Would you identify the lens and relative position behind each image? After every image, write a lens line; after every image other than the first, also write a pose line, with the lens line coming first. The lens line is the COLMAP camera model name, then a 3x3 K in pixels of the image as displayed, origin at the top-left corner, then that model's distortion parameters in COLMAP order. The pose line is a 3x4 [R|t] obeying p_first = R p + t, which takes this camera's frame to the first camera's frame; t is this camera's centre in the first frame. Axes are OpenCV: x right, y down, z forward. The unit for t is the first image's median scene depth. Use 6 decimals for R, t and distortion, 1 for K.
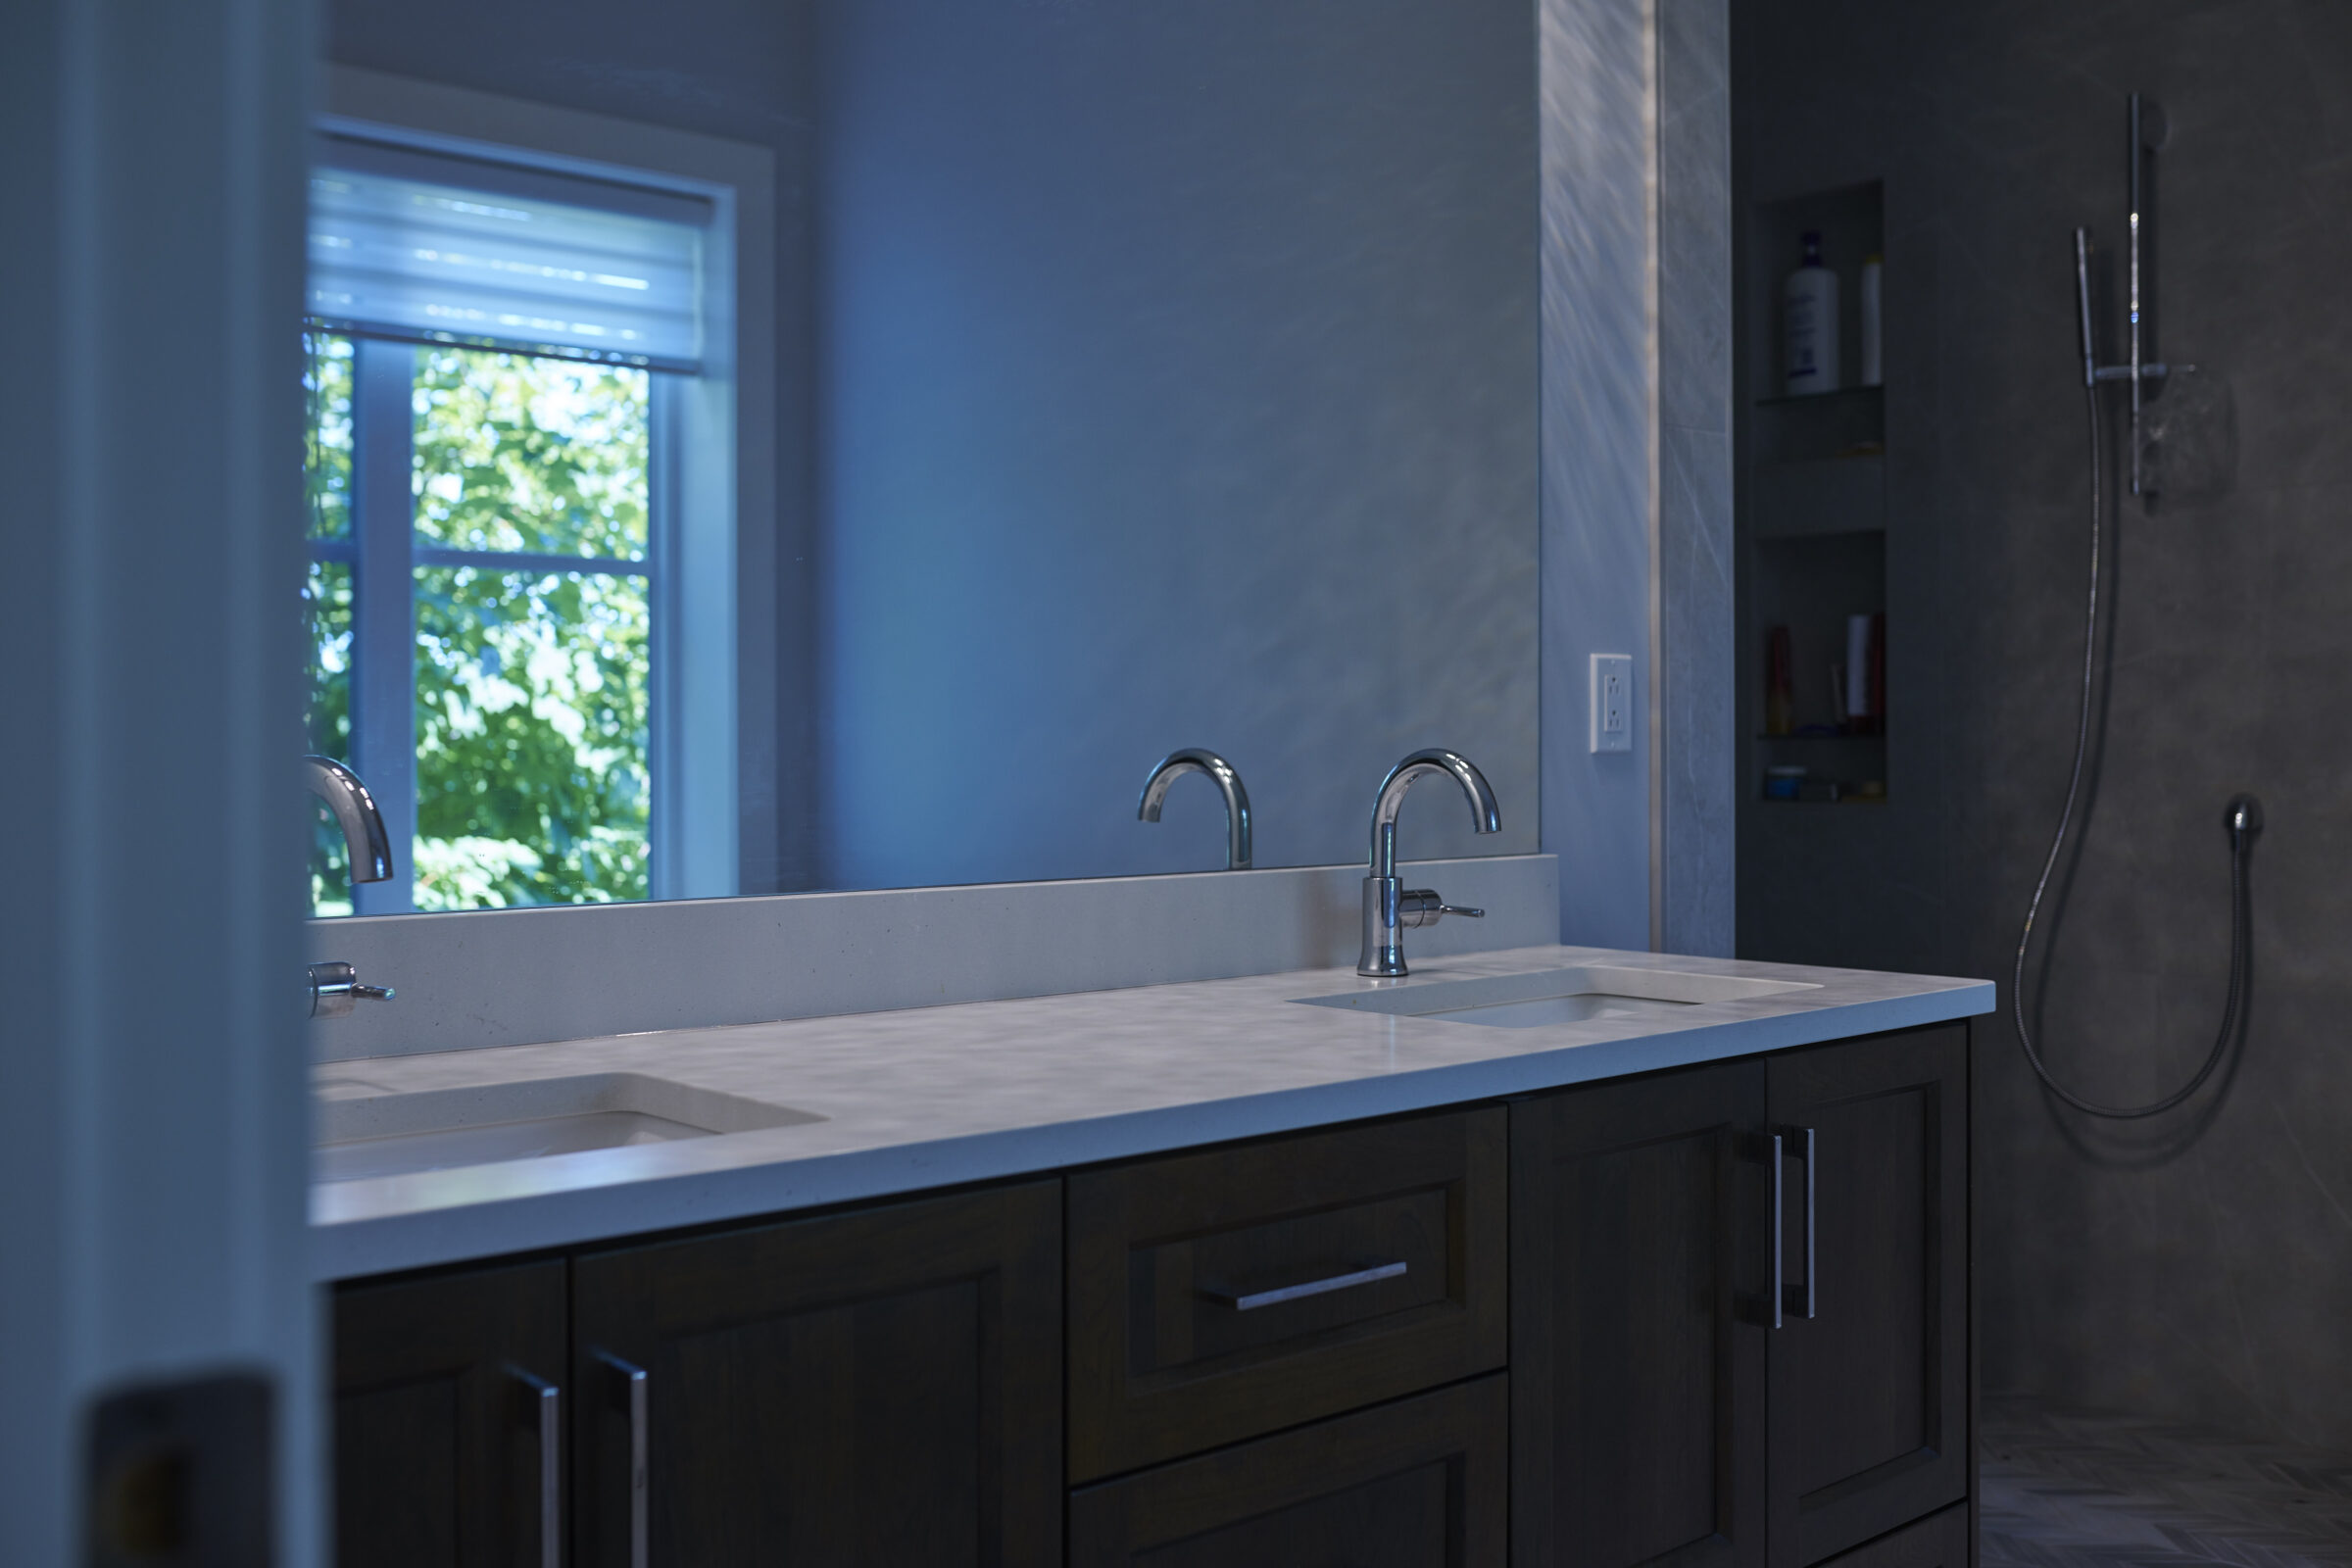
lens RADIAL K [[2288.1, 0, 1177.7], [0, 2288.1, 733.9], [0, 0, 1]] dist [-0.046213, 0.029585]
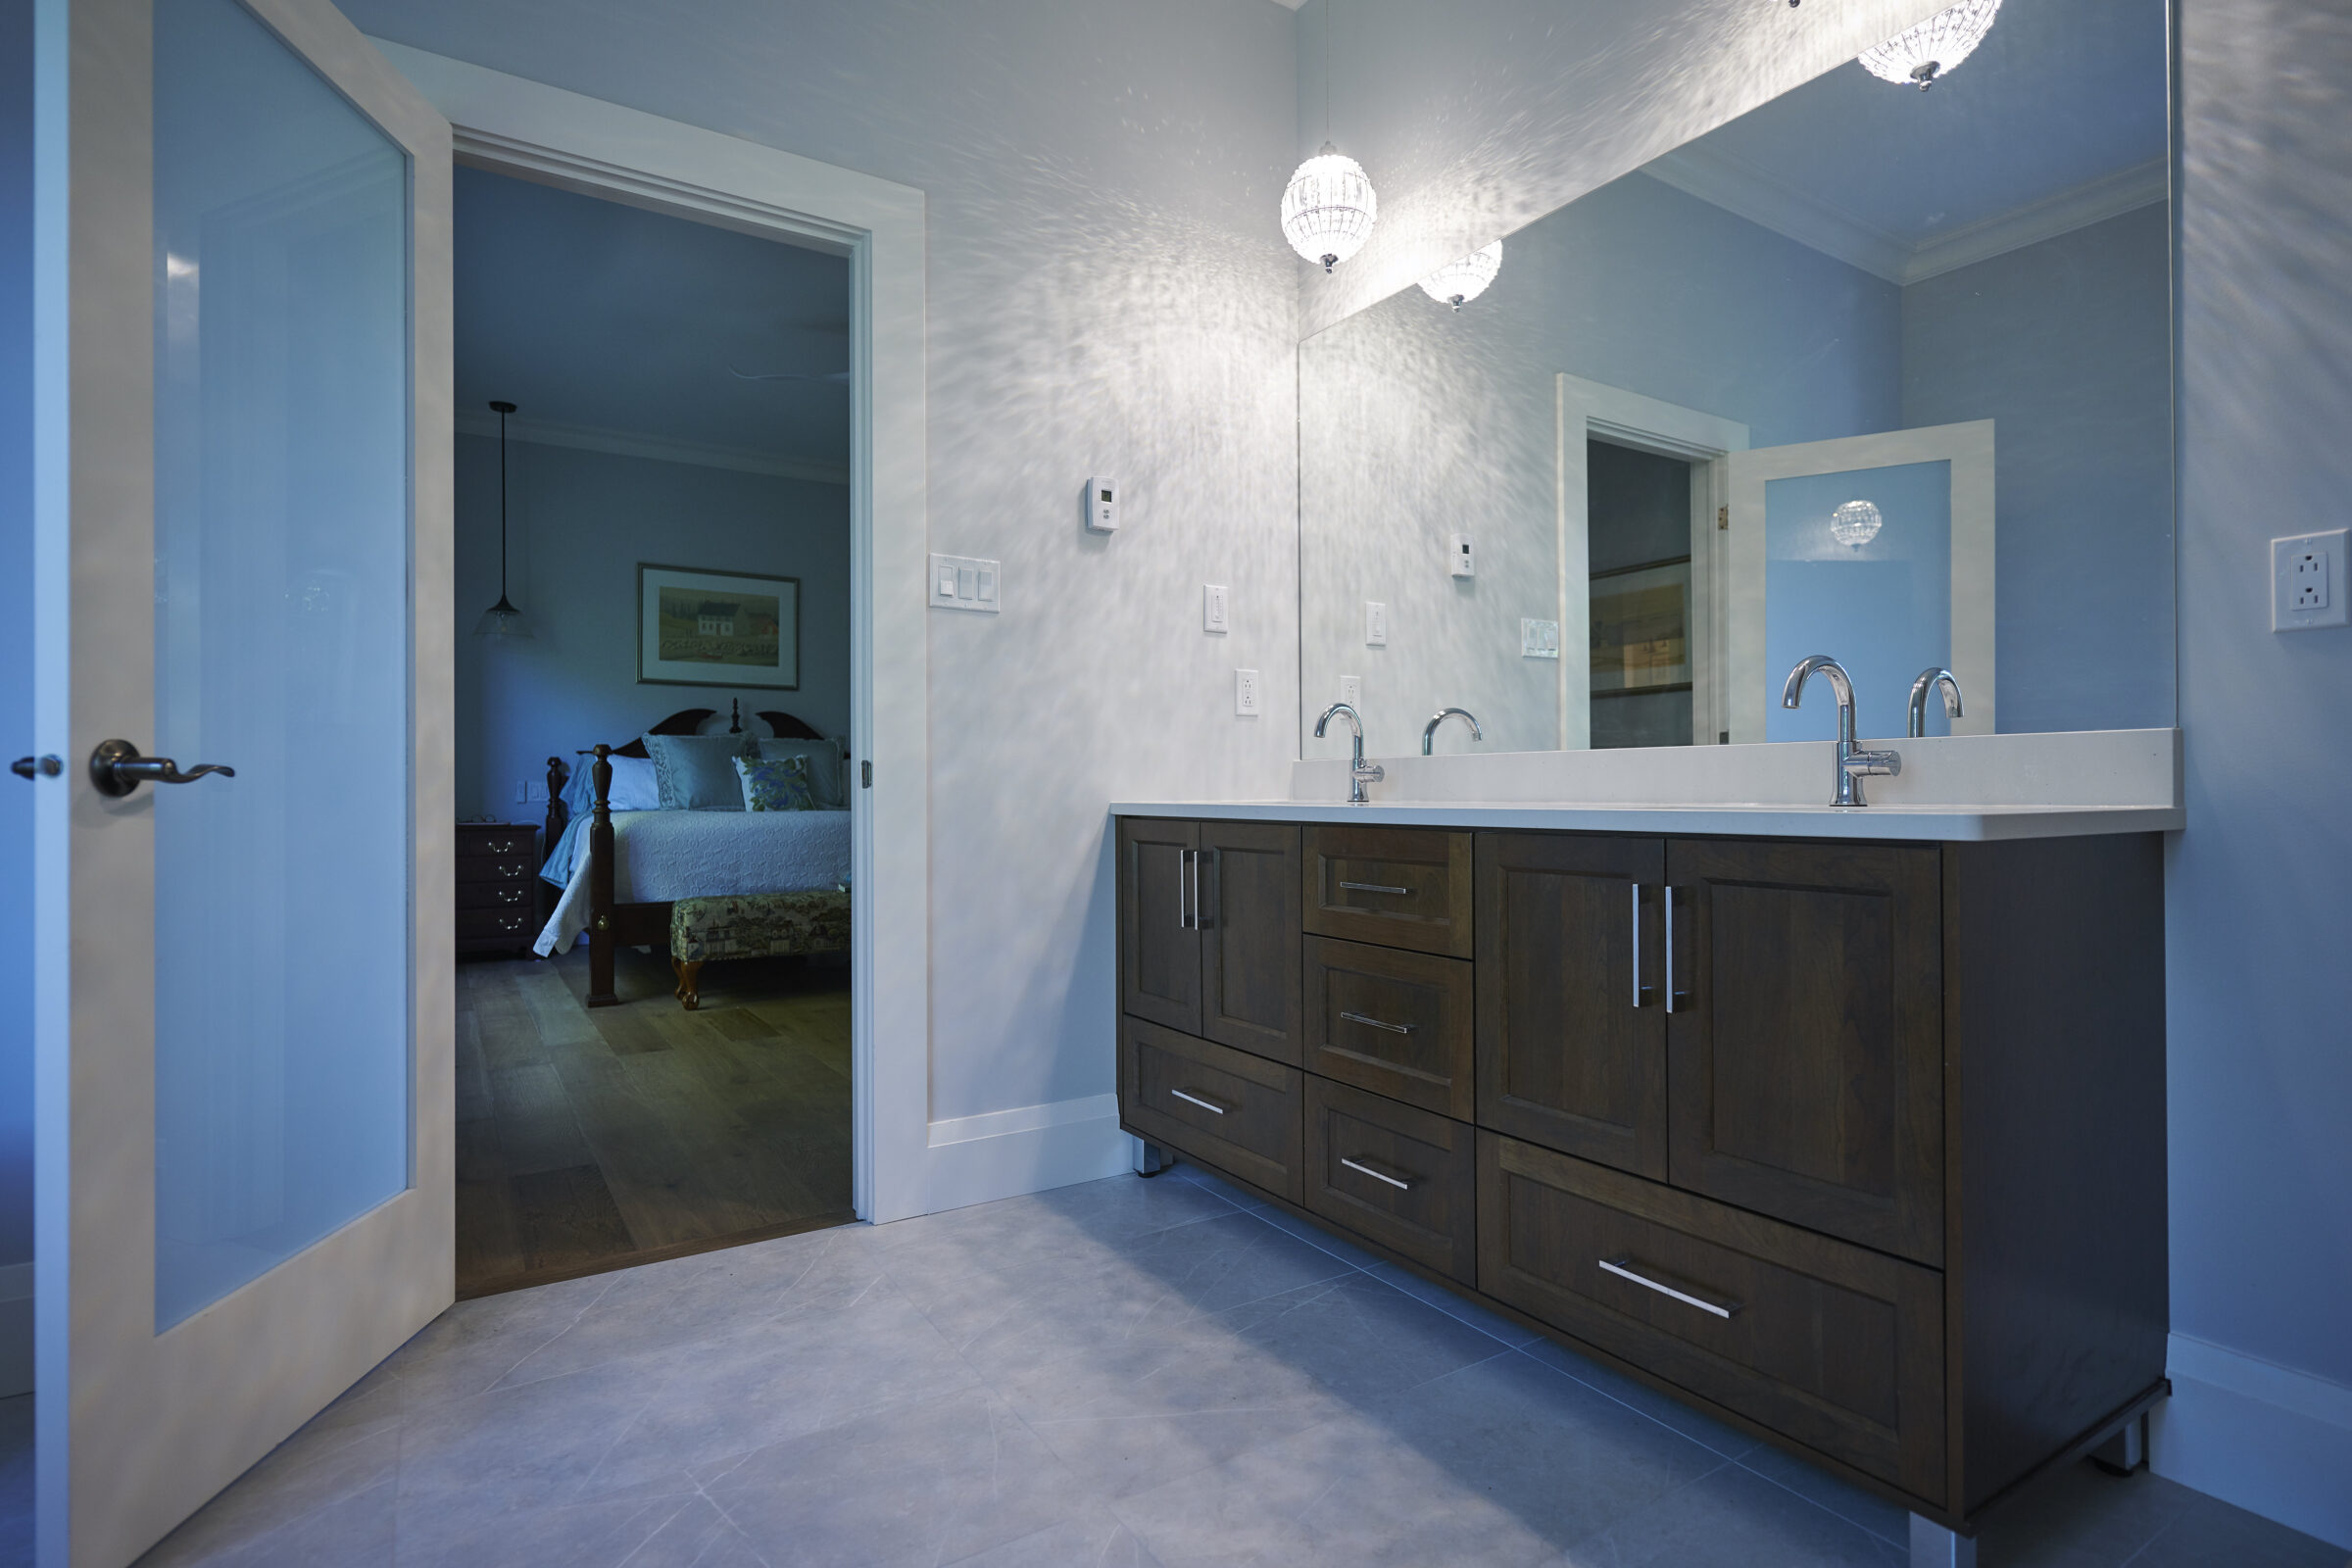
lens RADIAL K [[1190.6, 0, 1182.1], [0, 1190.6, 781.2], [0, 0, 1]] dist [0.002680, -0.000655]
pose [[-0.162709, -0.004321, -0.986665, 0.782620], [0.007222, 0.999958, -0.005570, 0.074628], [0.986648, -0.008032, -0.162671, 0.572006]]
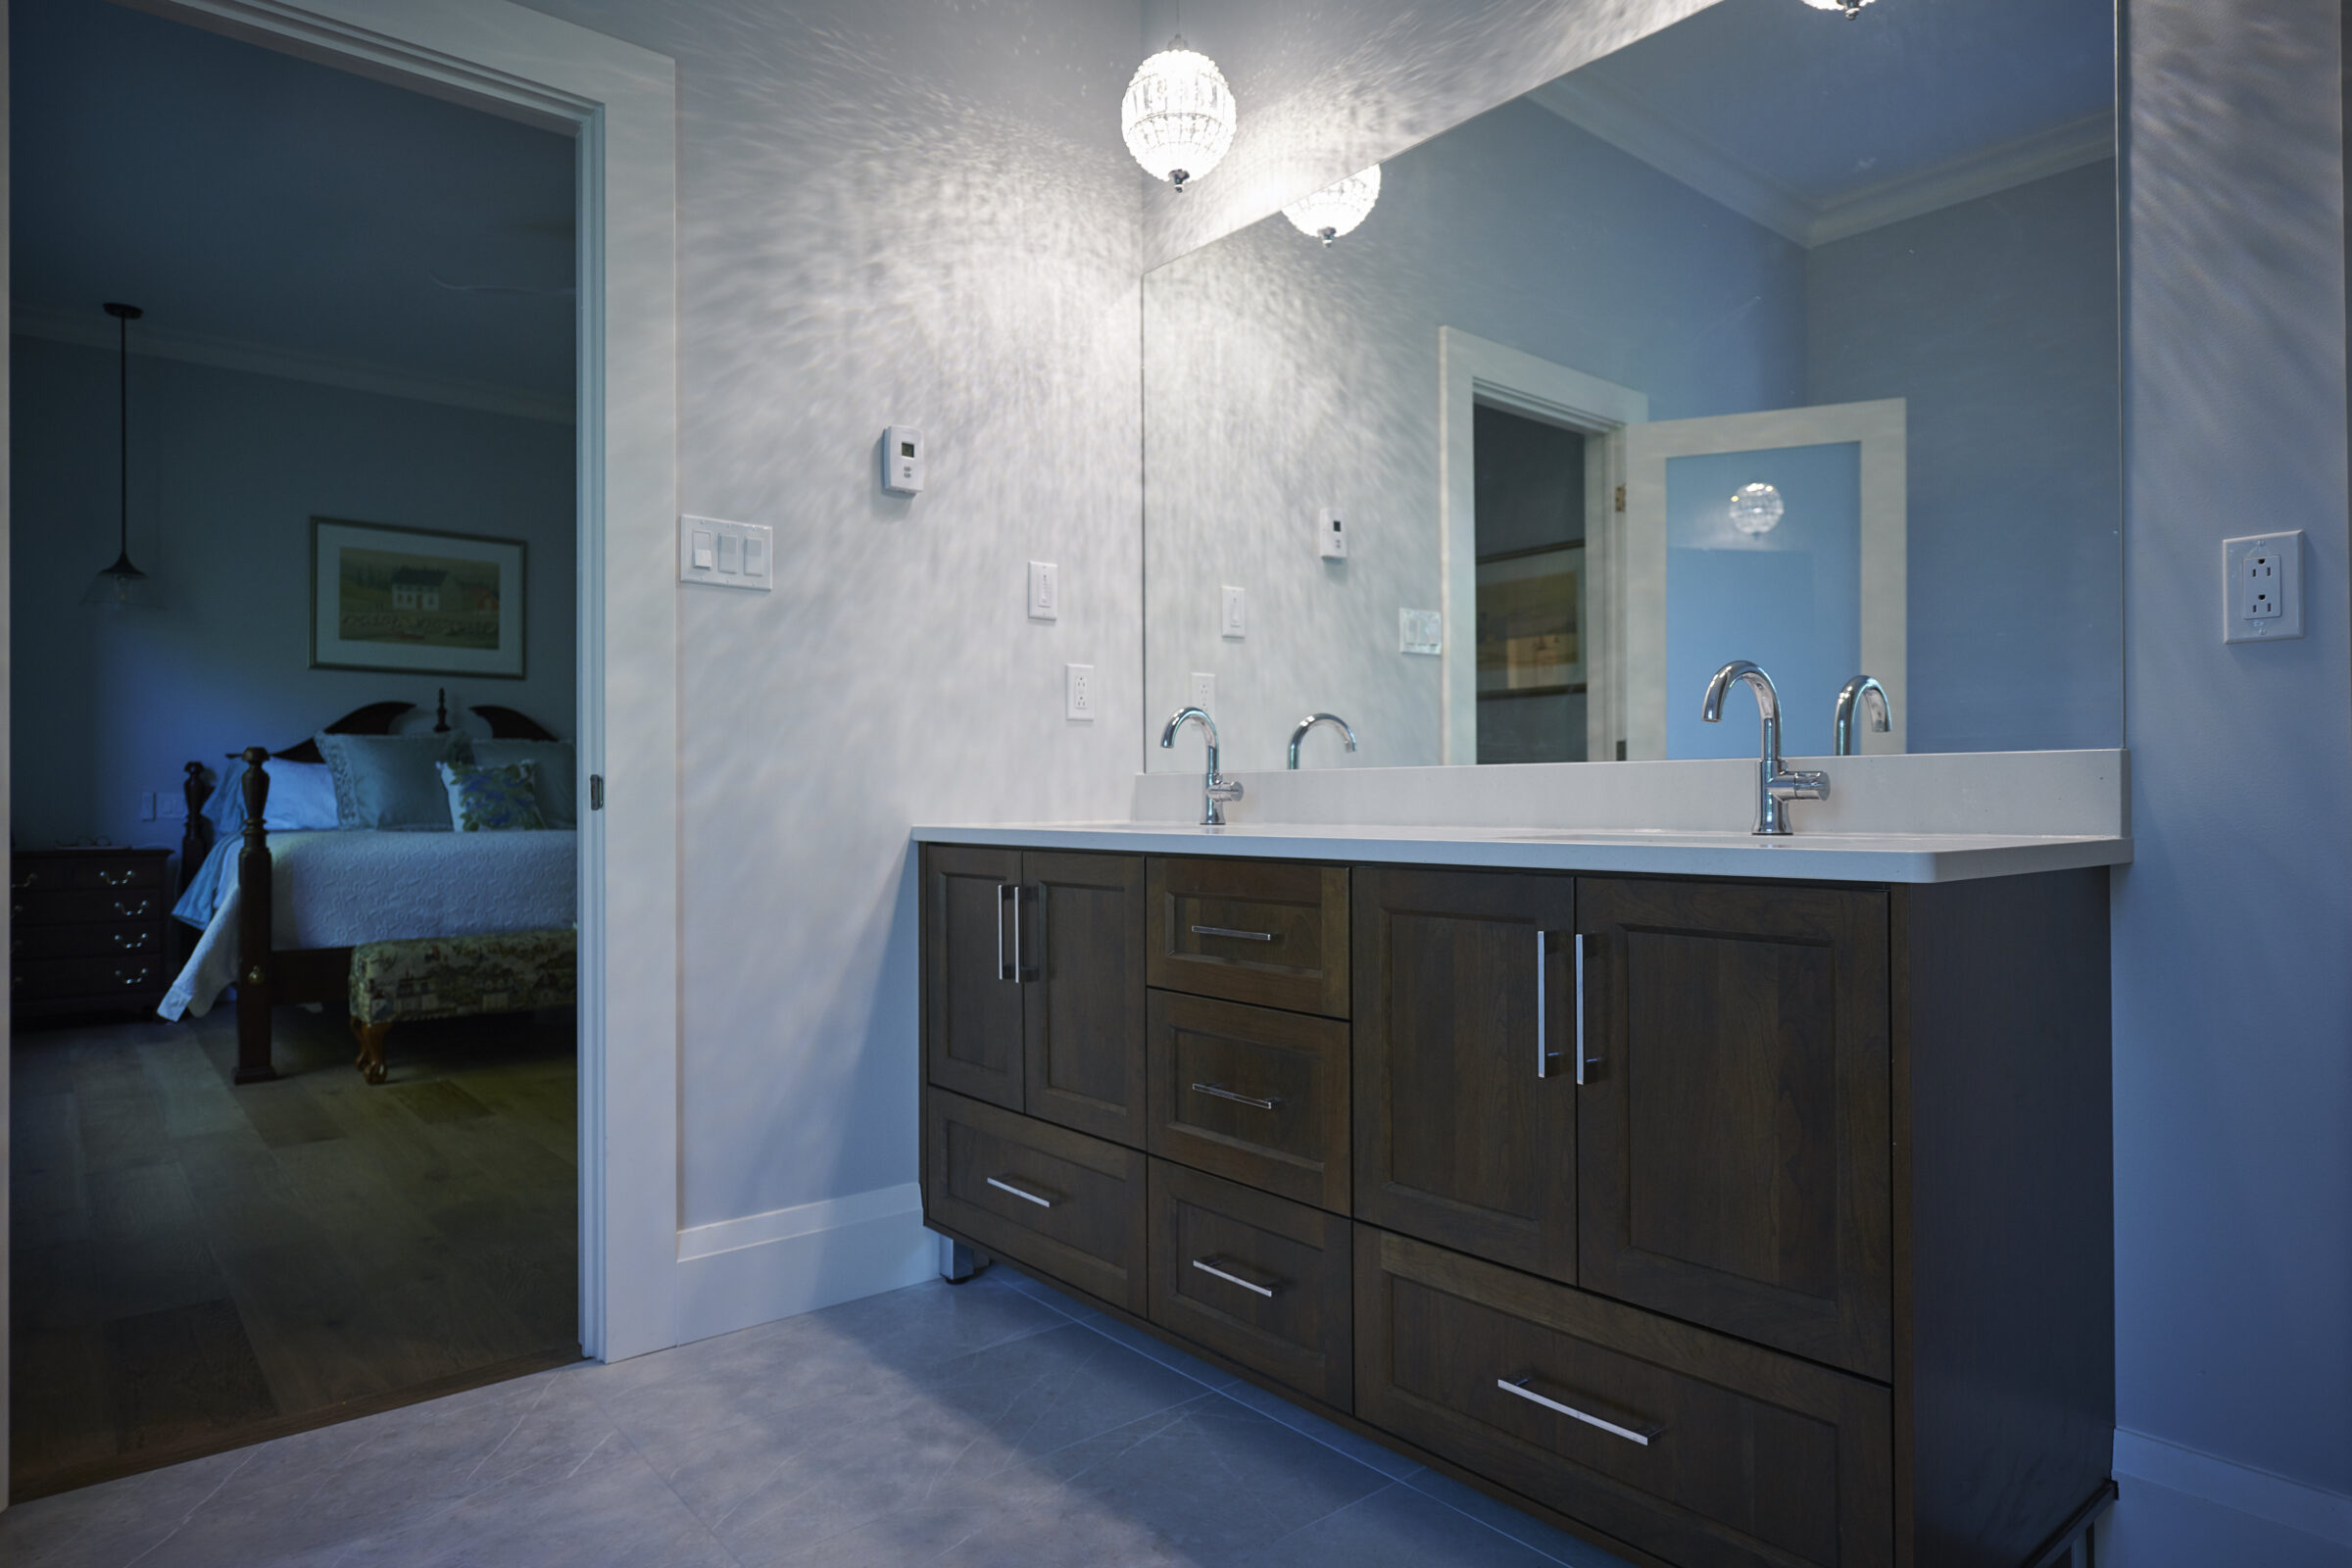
lens RADIAL K [[1381.7, 0, 1187.0], [0, 1381.7, 788.0], [0, 0, 1]] dist [0.001741, 0.002600]
pose [[-0.033507, -0.005155, -0.999425, 0.744974], [0.006637, 0.999964, -0.005380, 0.066715], [0.999416, -0.006813, -0.033472, 0.569682]]
